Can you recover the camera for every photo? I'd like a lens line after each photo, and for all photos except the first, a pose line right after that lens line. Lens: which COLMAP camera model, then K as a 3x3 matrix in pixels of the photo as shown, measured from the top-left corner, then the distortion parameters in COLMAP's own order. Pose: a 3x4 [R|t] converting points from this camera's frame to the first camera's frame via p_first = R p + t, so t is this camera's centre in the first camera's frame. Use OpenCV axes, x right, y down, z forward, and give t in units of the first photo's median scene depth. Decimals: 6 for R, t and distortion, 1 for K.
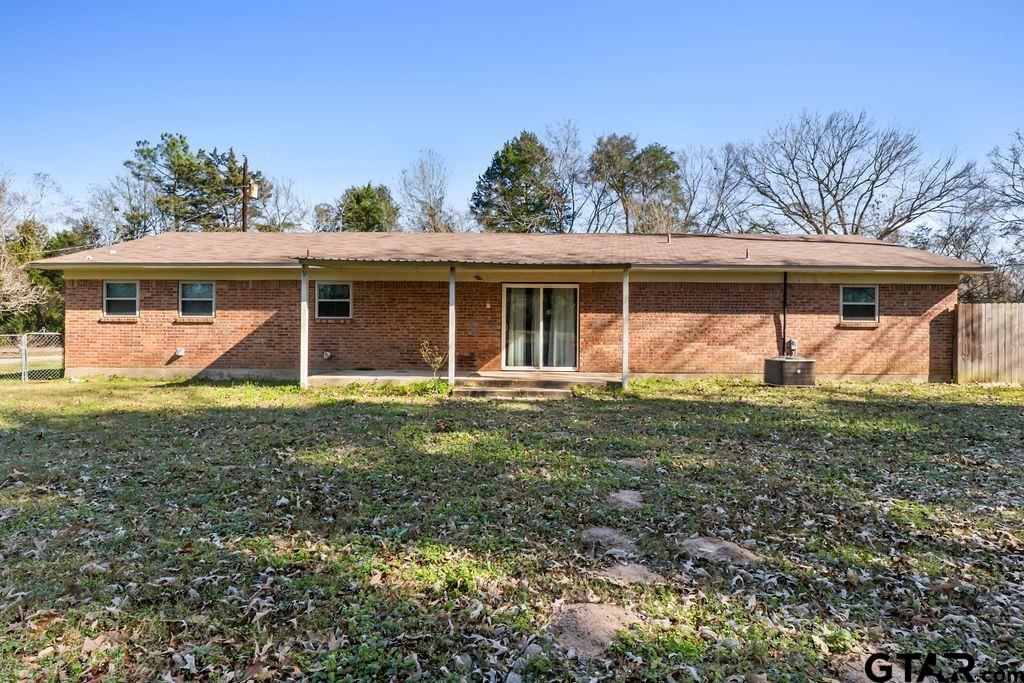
lens RADIAL K [[553.7, 0, 511.5], [0, 553.7, 340.6], [0, 0, 1]] dist [-0.003795, -0.000321]
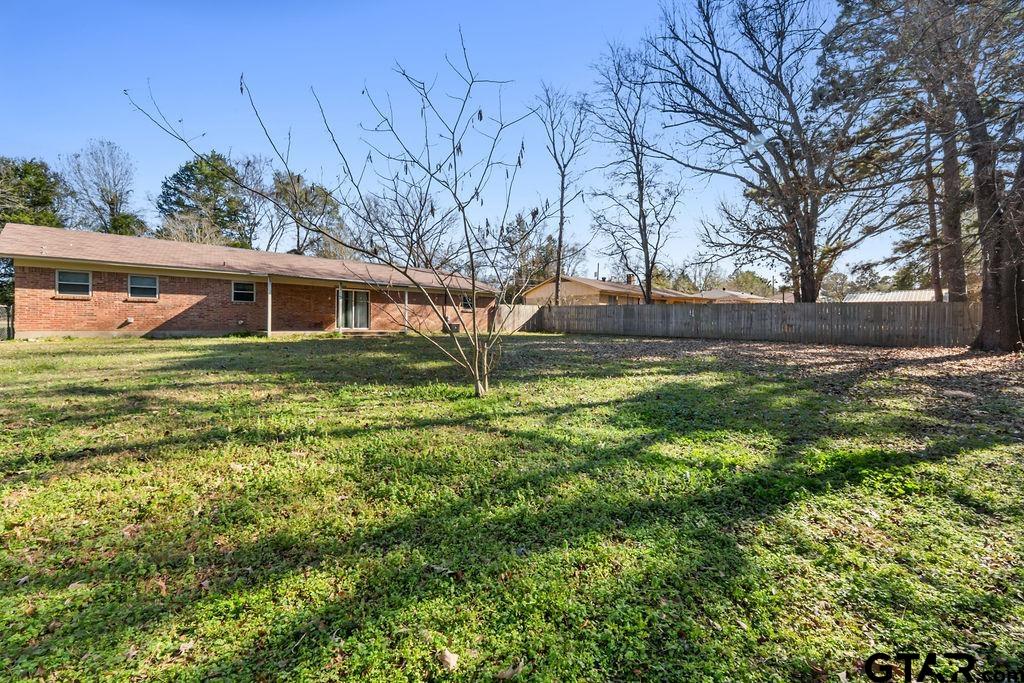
lens RADIAL K [[443.9, 0, 511.5], [0, 443.9, 338.6], [0, 0, 1]] dist [0.009238, 0.000128]
pose [[0.682767, -0.028491, 0.730080, -0.785030], [-0.005424, 0.999014, 0.044059, 0.011370], [-0.730616, -0.034042, 0.681940, -0.628222]]
